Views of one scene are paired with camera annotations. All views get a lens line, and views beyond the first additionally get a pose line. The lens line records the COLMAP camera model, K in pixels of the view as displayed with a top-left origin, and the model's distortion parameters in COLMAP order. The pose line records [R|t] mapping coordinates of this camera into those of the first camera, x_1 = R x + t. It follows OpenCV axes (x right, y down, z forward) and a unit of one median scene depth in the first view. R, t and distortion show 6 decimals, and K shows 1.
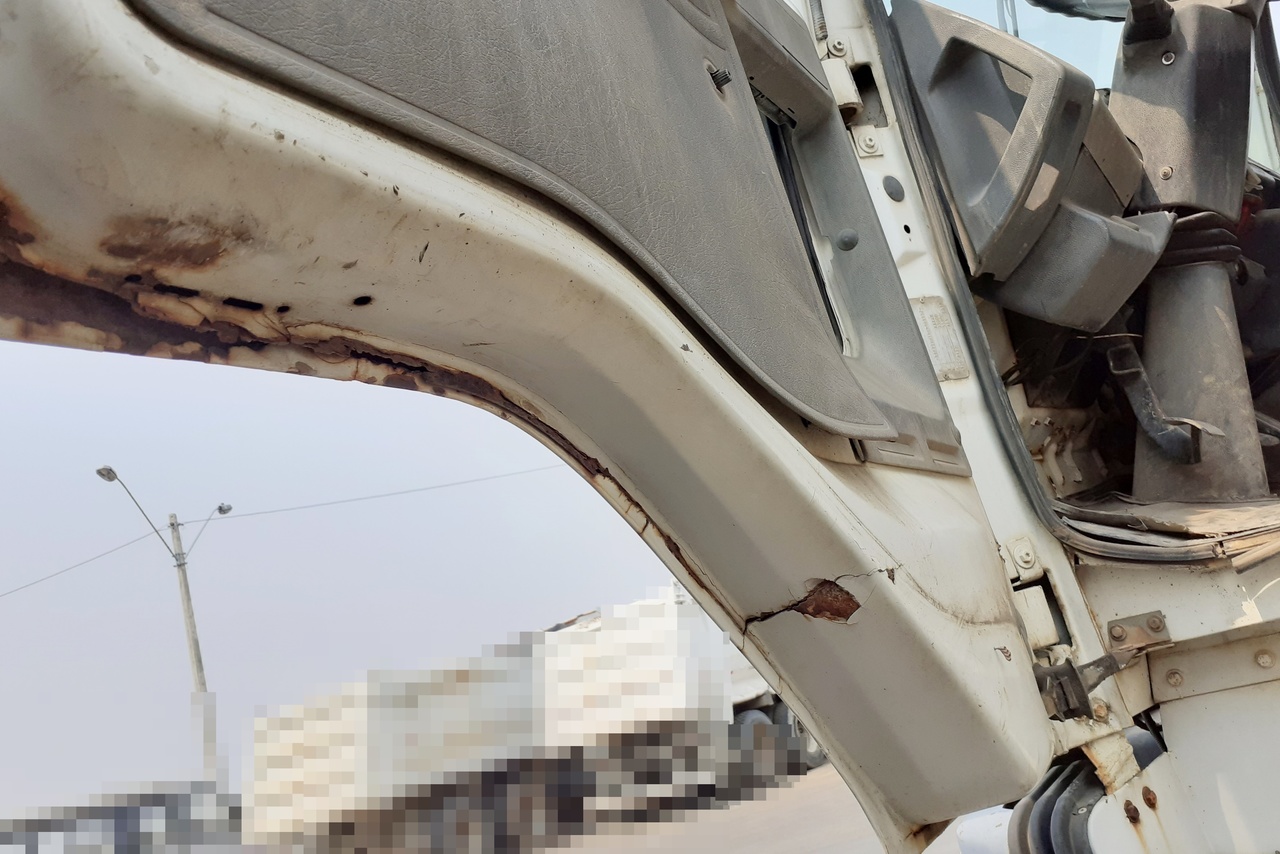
lens RADIAL K [[1063.6, 0, 640.0], [0, 1063.6, 427.0], [0, 0, 1]] dist [0.003252, -0.018422]
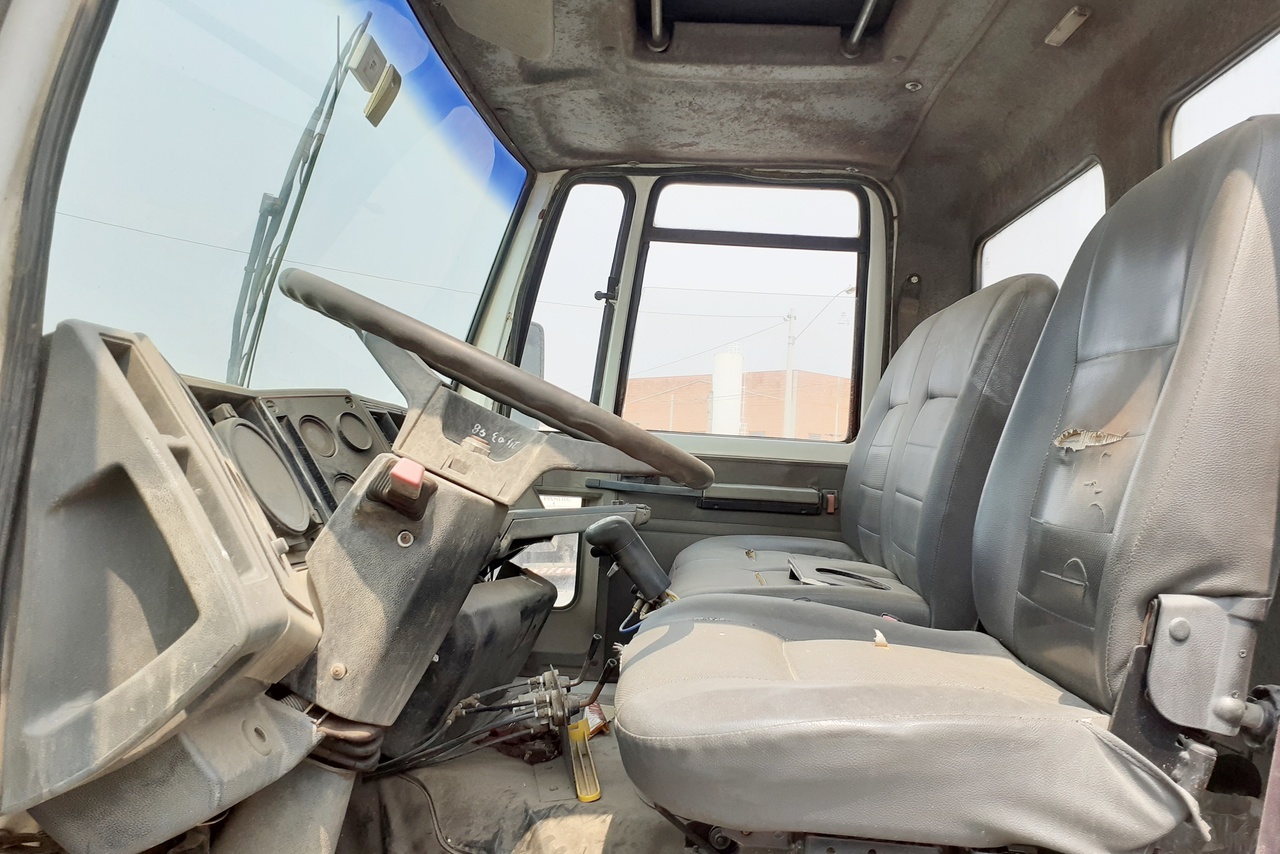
lens RADIAL K [[1063.6, 0, 640.0], [0, 1063.6, 427.0], [0, 0, 1]] dist [0.003252, -0.018422]
pose [[0.657968, 0.315658, 0.683695, 0.070944], [-0.418272, 0.908167, -0.016762, -0.495985], [-0.626200, -0.274941, 0.729576, 0.385341]]
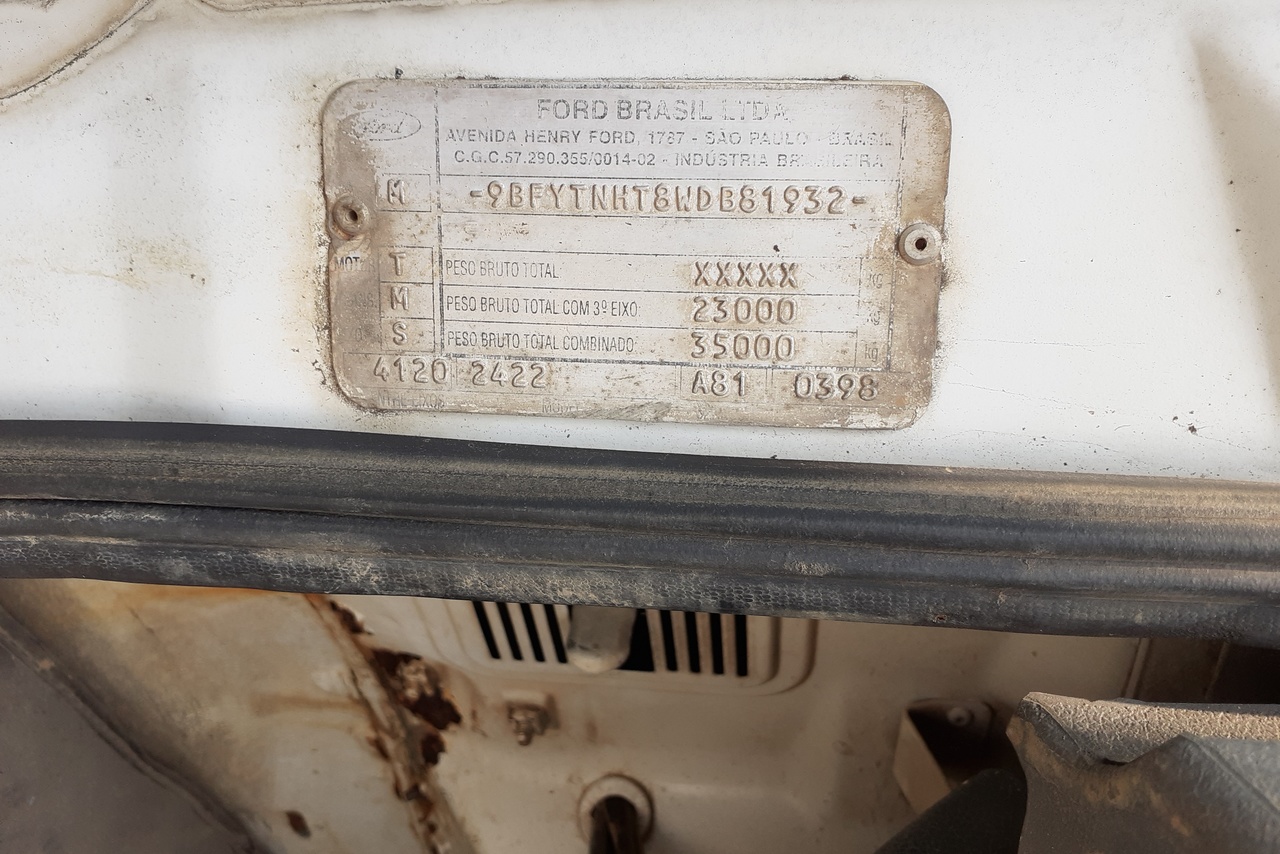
lens RADIAL K [[1063.6, 0, 640.0], [0, 1063.6, 427.0], [0, 0, 1]] dist [0.003252, -0.018422]
pose [[-0.292849, 0.950871, -0.100420, 0.308778], [-0.884010, -0.229232, 0.407405, -0.146981], [0.364370, 0.208081, 0.907710, 0.855719]]
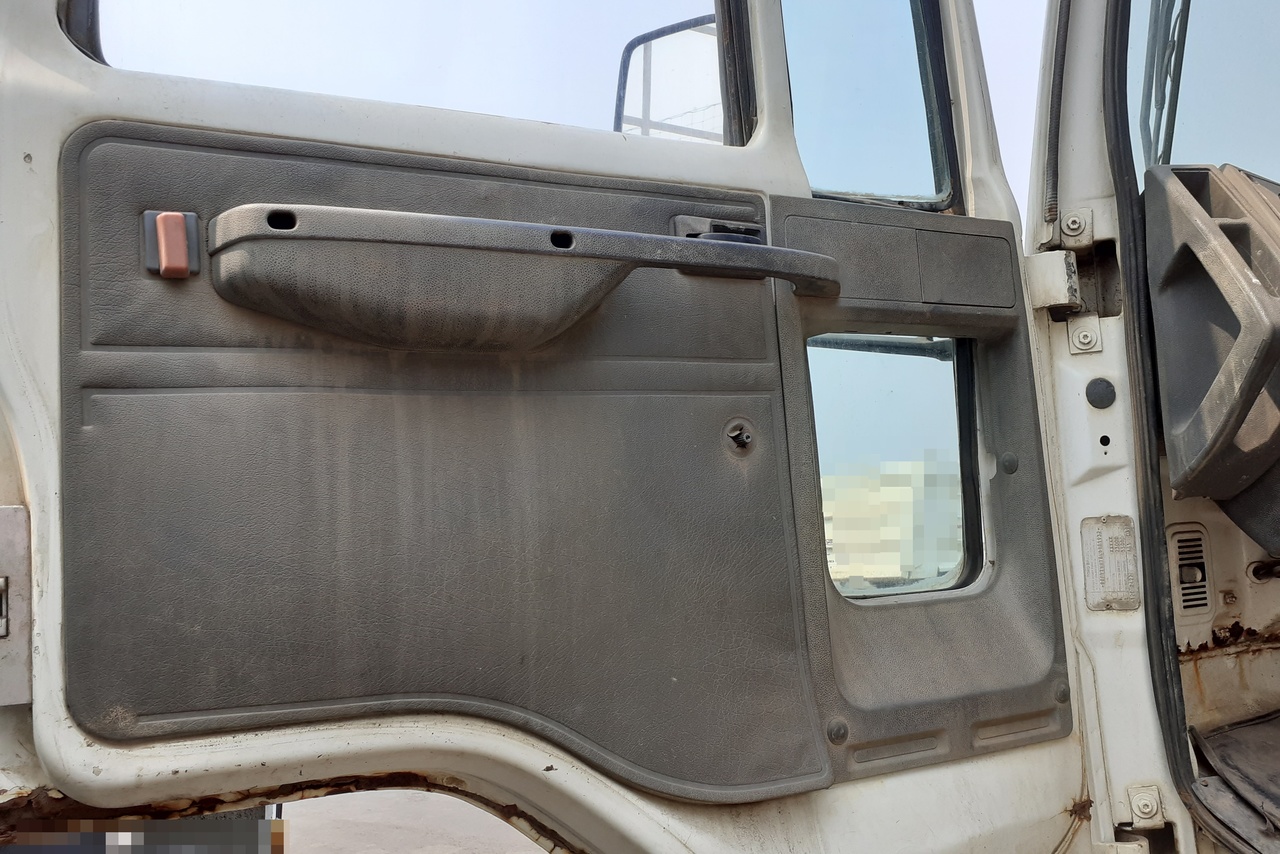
lens RADIAL K [[1063.6, 0, 640.0], [0, 1063.6, 427.0], [0, 0, 1]] dist [0.003252, -0.018422]
pose [[0.838104, 0.155772, -0.522797, 0.399499], [-0.023586, 0.967814, 0.250558, -0.428398], [0.545000, -0.197663, 0.814803, -0.002286]]
